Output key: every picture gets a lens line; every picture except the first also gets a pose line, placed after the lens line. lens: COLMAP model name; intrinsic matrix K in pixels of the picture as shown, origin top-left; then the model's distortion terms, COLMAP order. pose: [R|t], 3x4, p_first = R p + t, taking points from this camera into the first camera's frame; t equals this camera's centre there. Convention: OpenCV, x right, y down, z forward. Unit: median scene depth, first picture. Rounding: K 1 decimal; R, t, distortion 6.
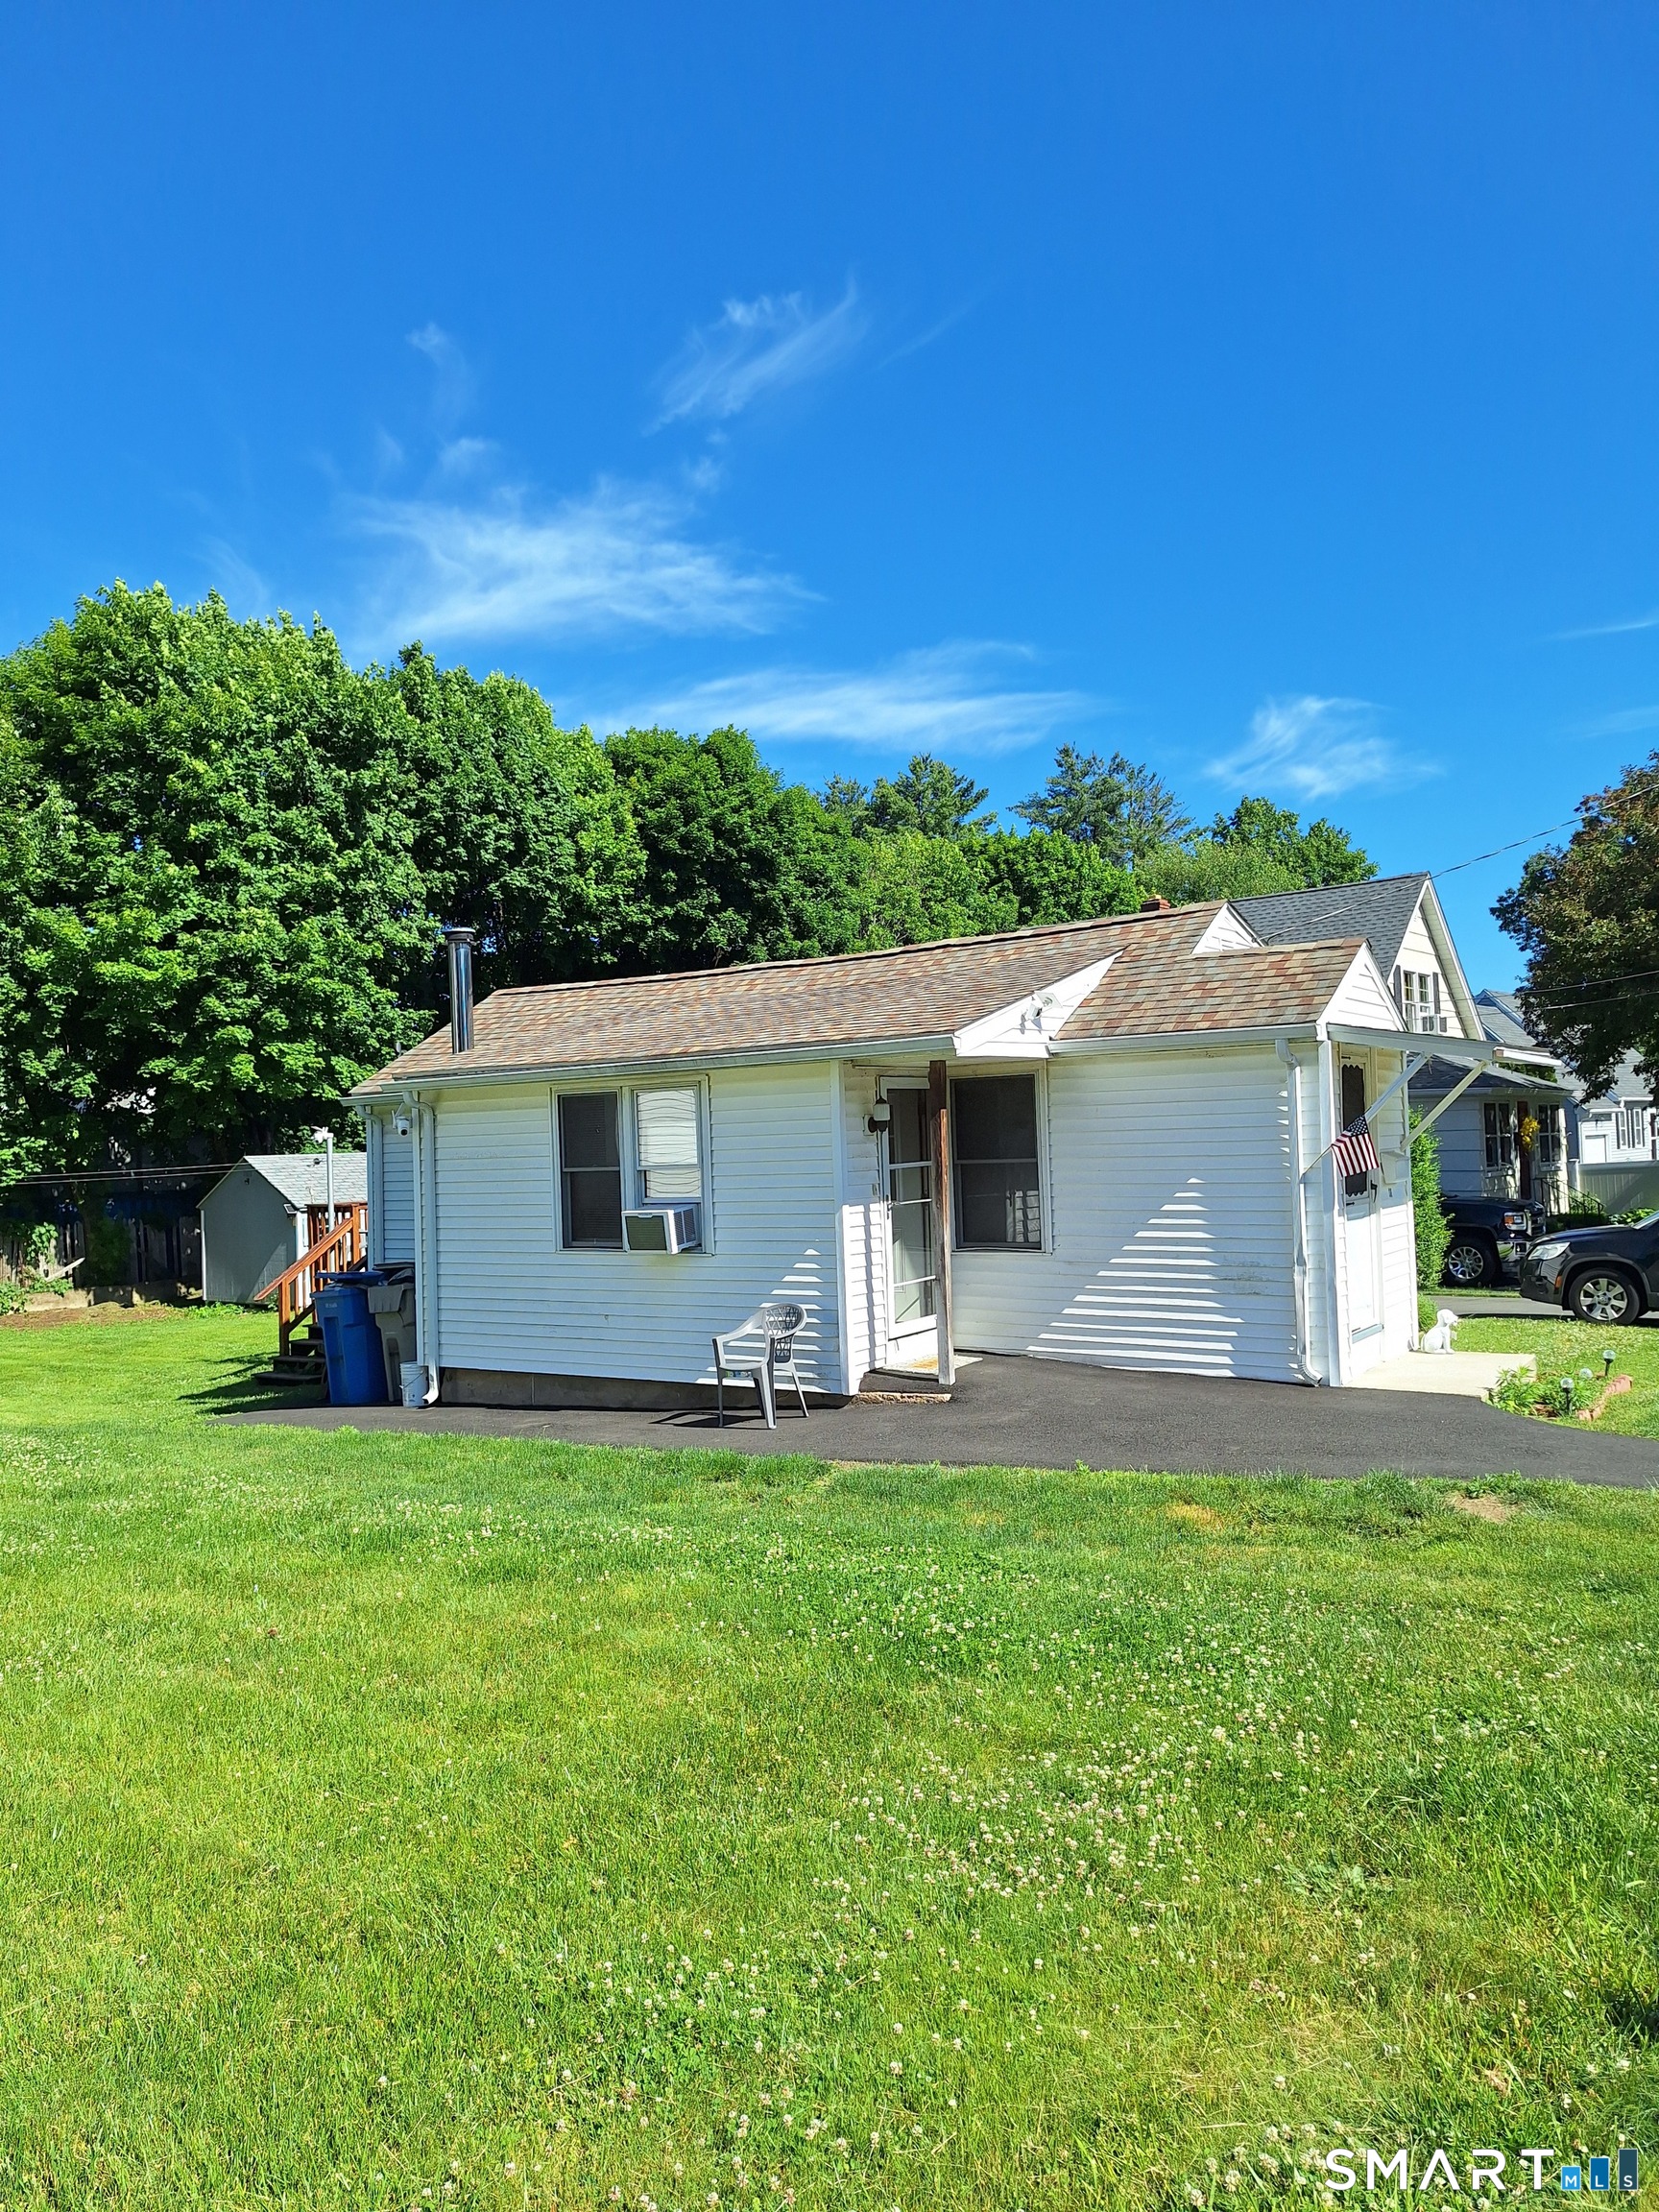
lens RADIAL K [[1549.4, 0, 828.8], [0, 1549.4, 1102.1], [0, 0, 1]] dist [0.068548, -0.033909]
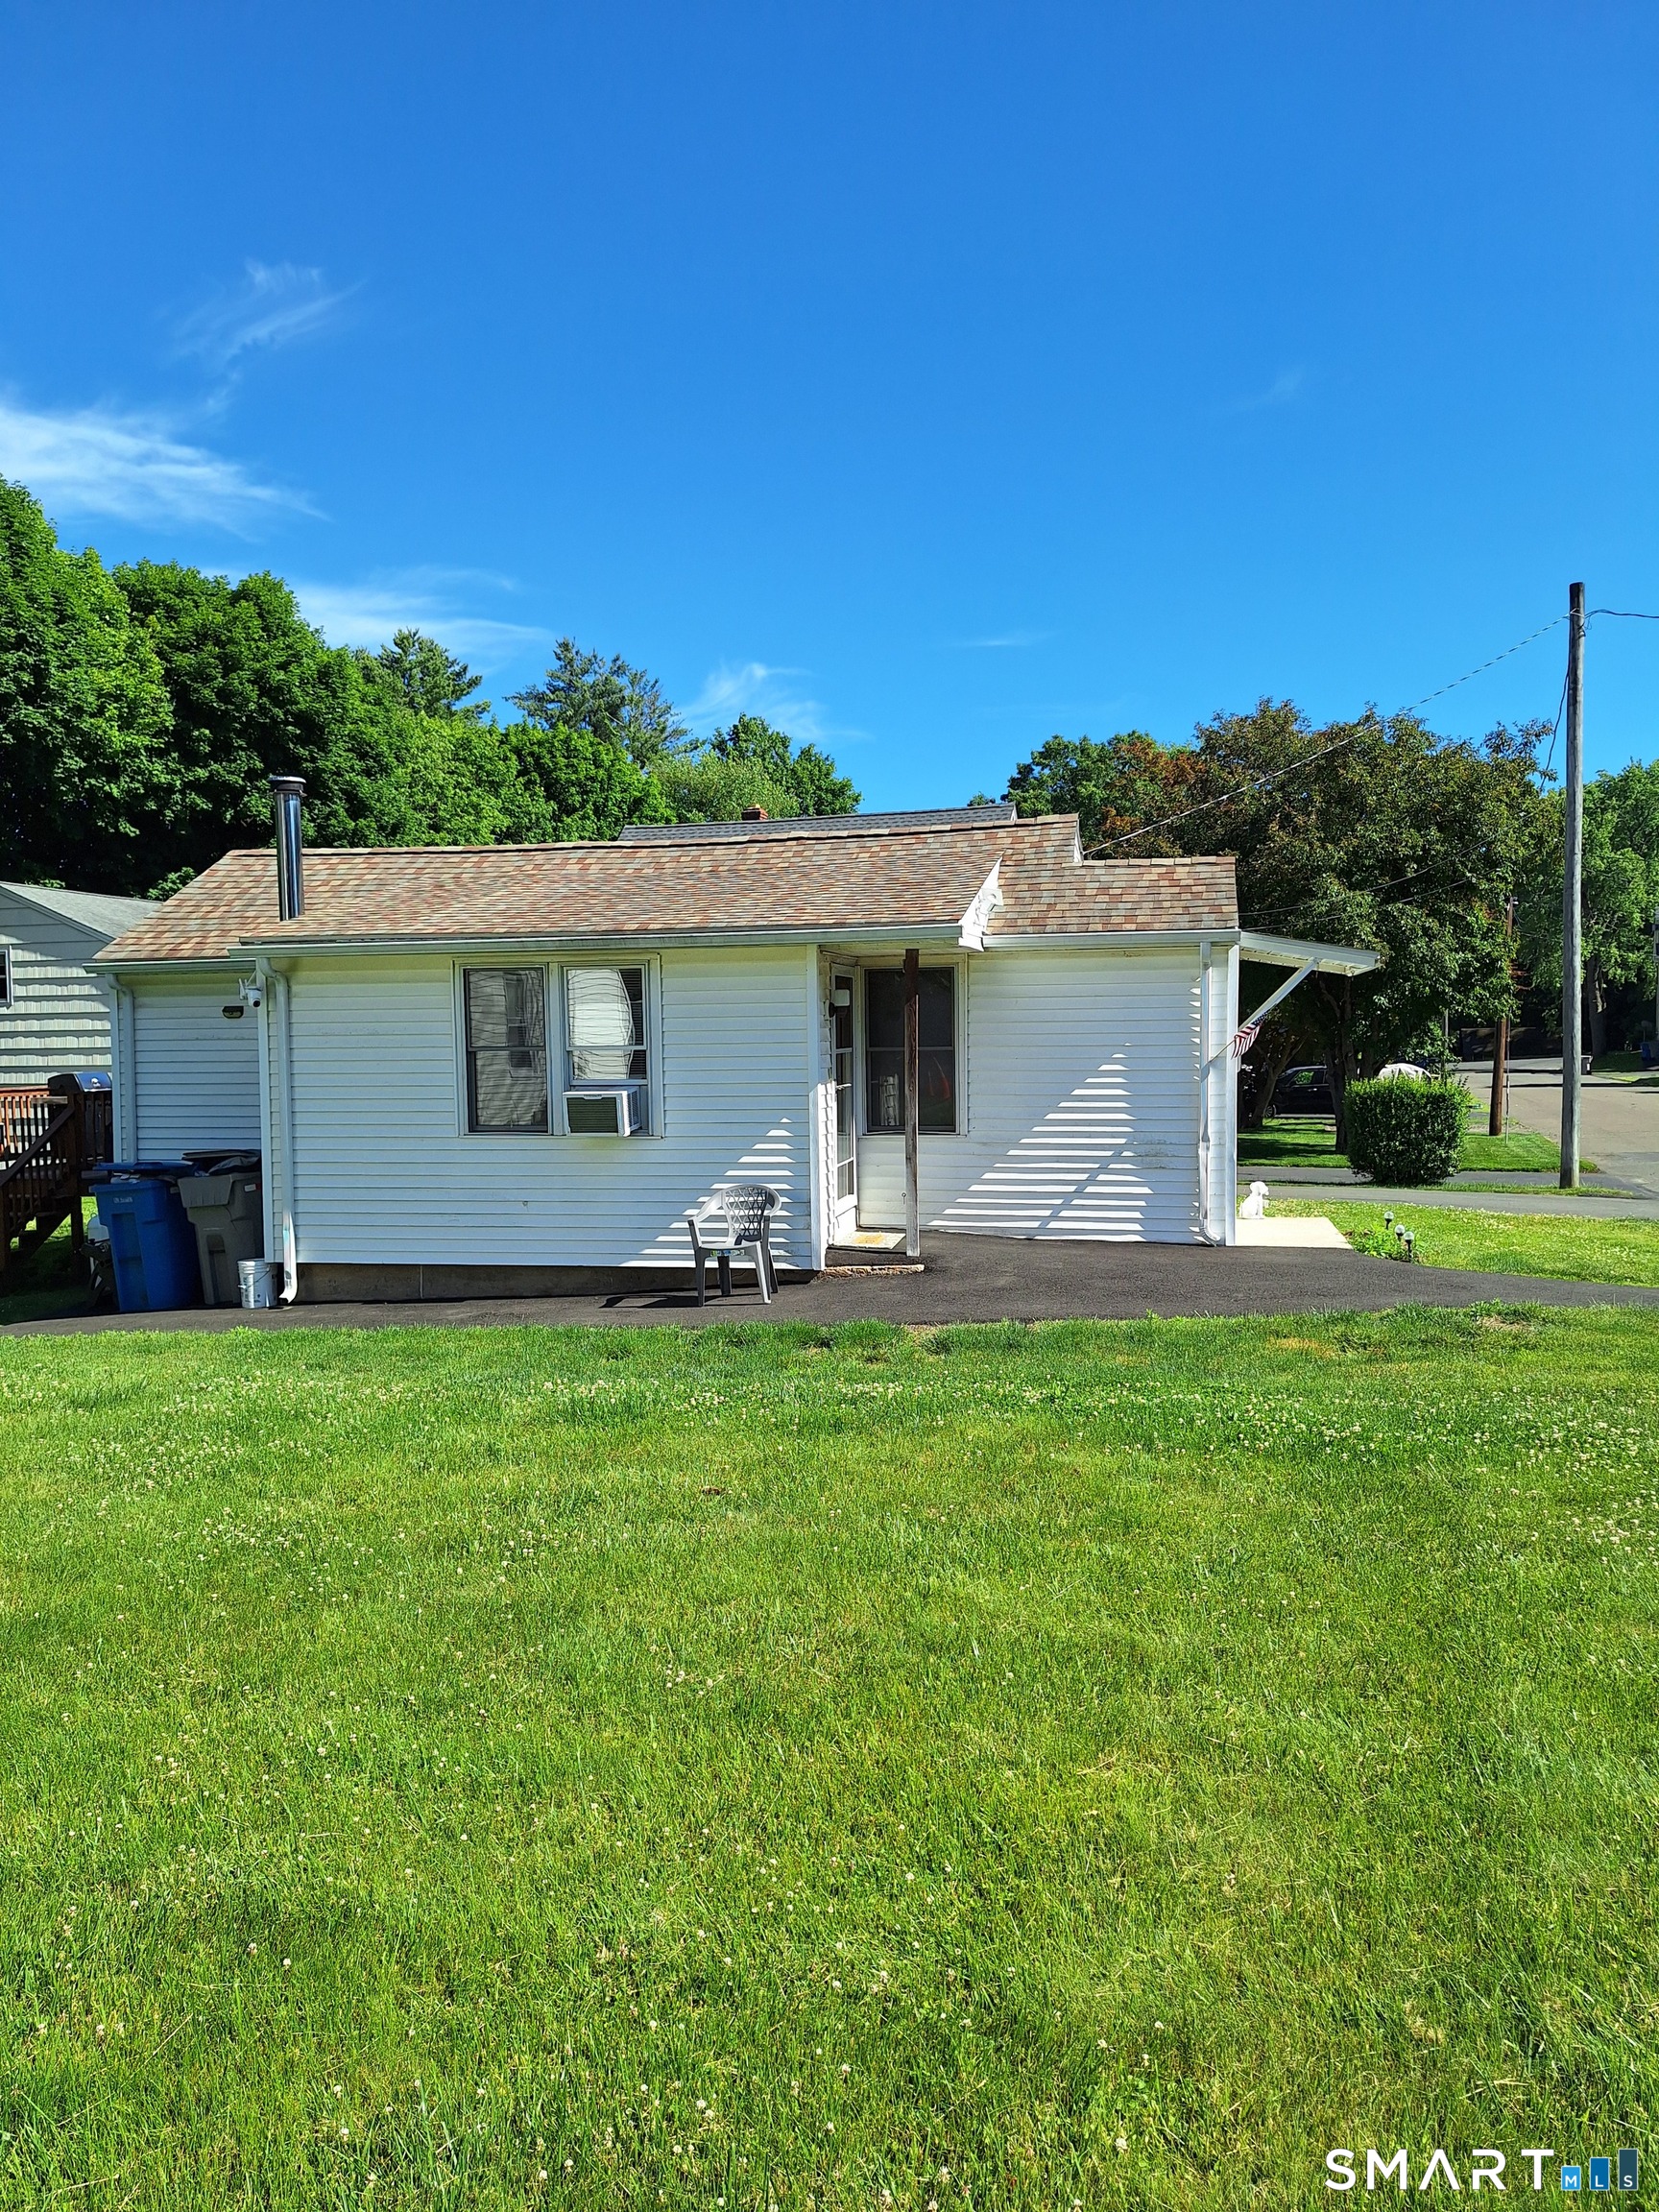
lens RADIAL K [[1549.4, 0, 860.0], [0, 1549.4, 1114.9], [0, 0, 1]] dist [0.068548, -0.033909]
pose [[0.922186, 0.004056, 0.386725, -0.139767], [-0.029944, 0.997692, 0.060940, 0.008480], [-0.385585, -0.067778, 0.920179, 0.018209]]
